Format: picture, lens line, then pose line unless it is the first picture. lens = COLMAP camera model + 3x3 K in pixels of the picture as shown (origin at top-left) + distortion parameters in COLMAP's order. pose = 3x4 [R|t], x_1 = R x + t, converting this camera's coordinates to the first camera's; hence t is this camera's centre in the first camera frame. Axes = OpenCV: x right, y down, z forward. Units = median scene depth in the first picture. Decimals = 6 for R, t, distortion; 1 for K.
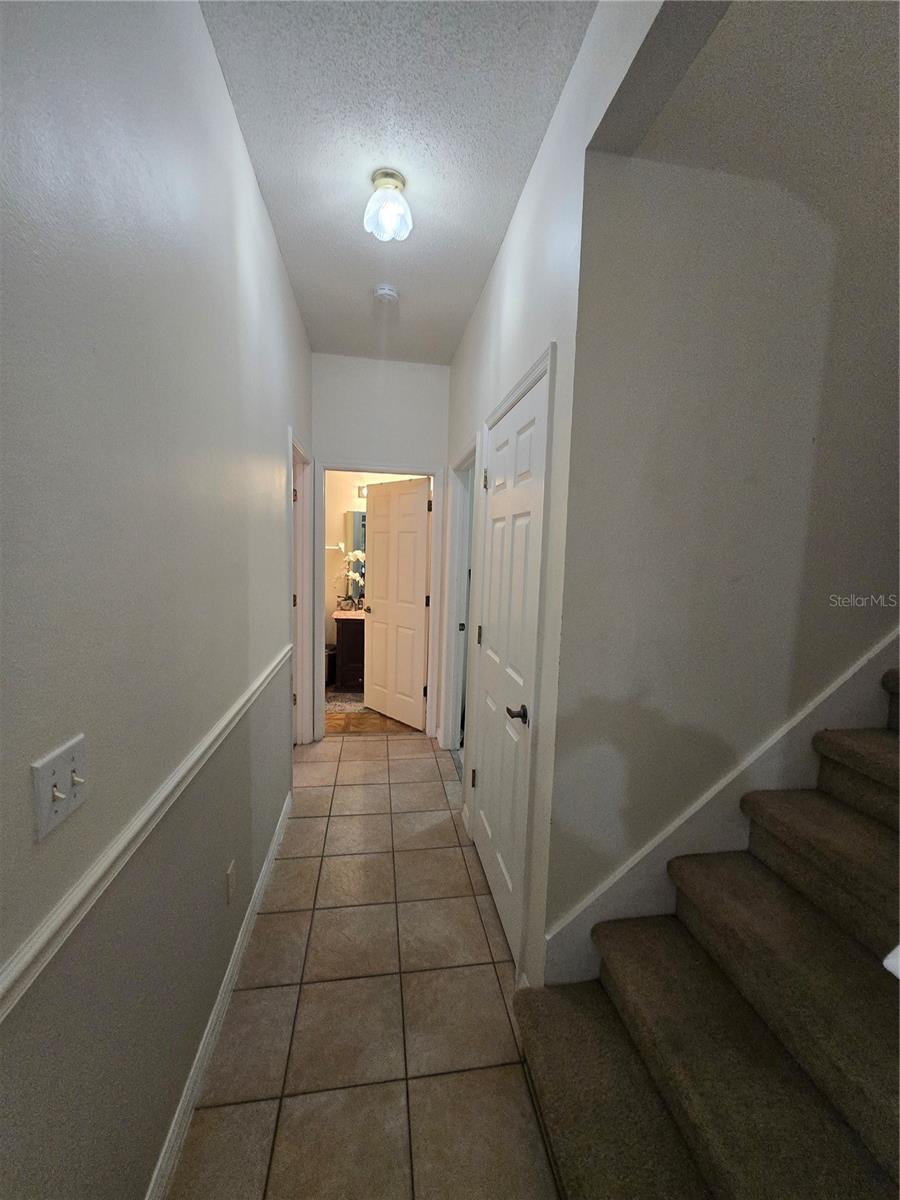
lens RADIAL K [[477.1, 0, 450.0], [0, 477.1, 600.0], [0, 0, 1]] dist [0.000867, -0.000053]
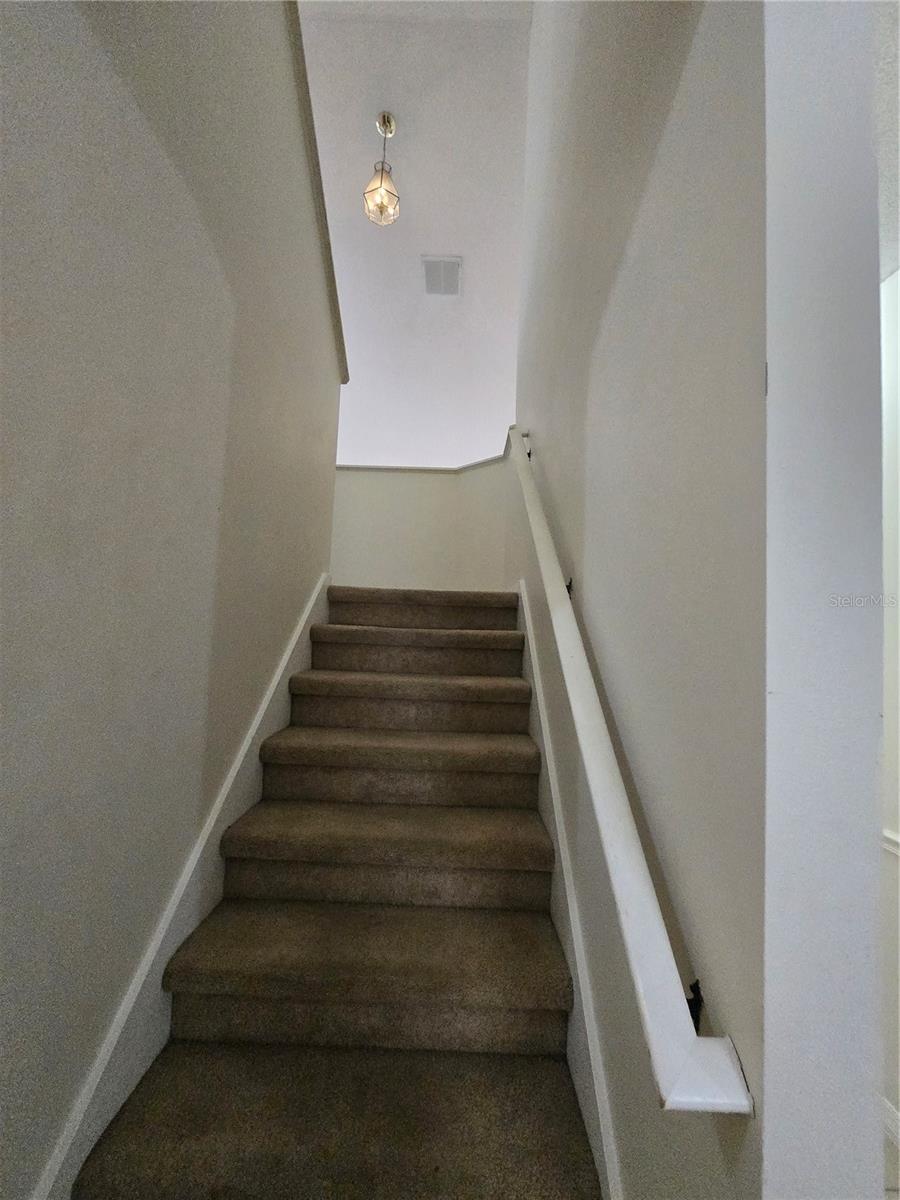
lens RADIAL K [[477.1, 0, 450.0], [0, 477.1, 600.0], [0, 0, 1]] dist [0.000867, -0.000053]
pose [[0.155126, 0.027939, 0.987500, -0.059390], [0.070220, 0.996760, -0.039232, -0.098379], [-0.985396, 0.075429, 0.152661, 0.432550]]
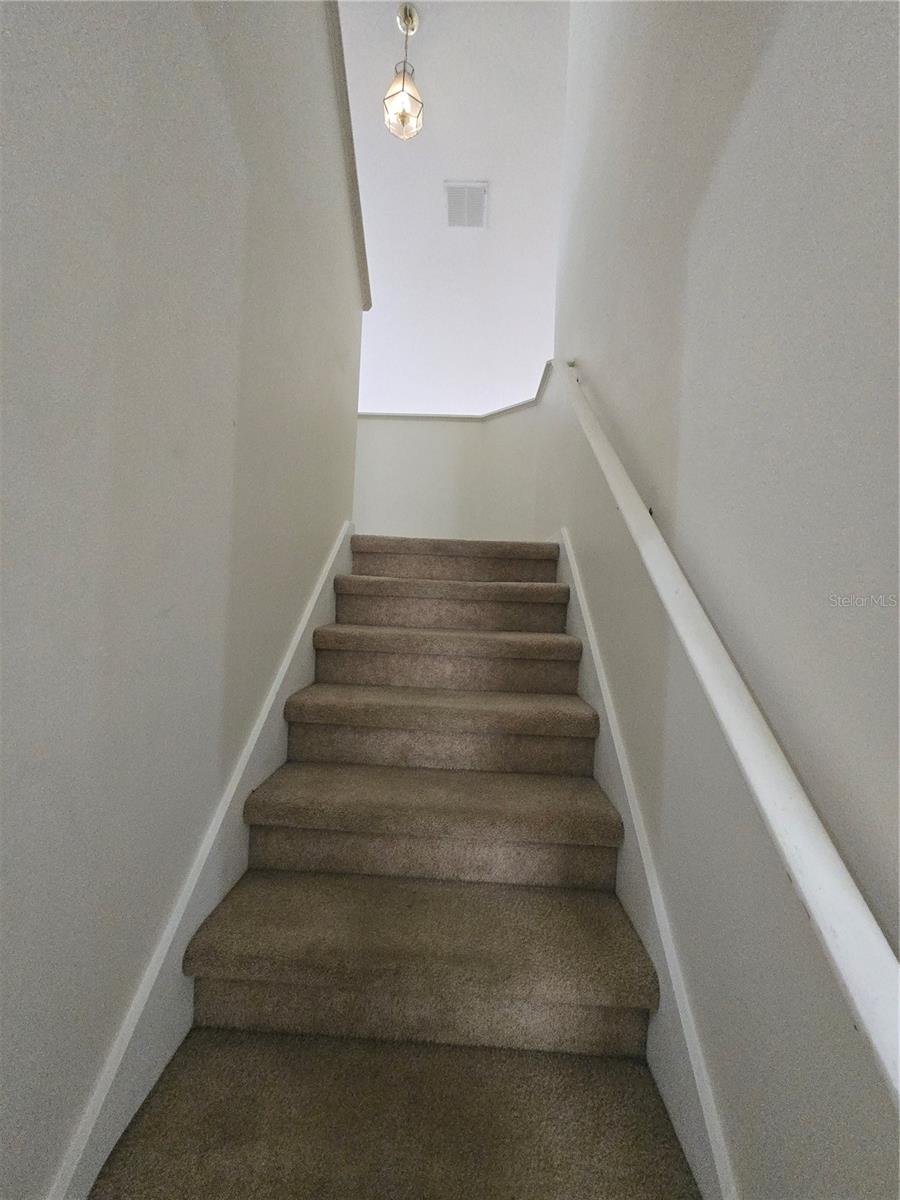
lens RADIAL K [[482.1, 0, 447.3], [0, 482.1, 593.7], [0, 0, 1]] dist [-0.001160, -0.000140]
pose [[0.190486, -0.027616, 0.981302, 0.065531], [0.067562, 0.997603, 0.014960, -0.052273], [-0.979362, 0.063449, 0.191895, 0.525343]]
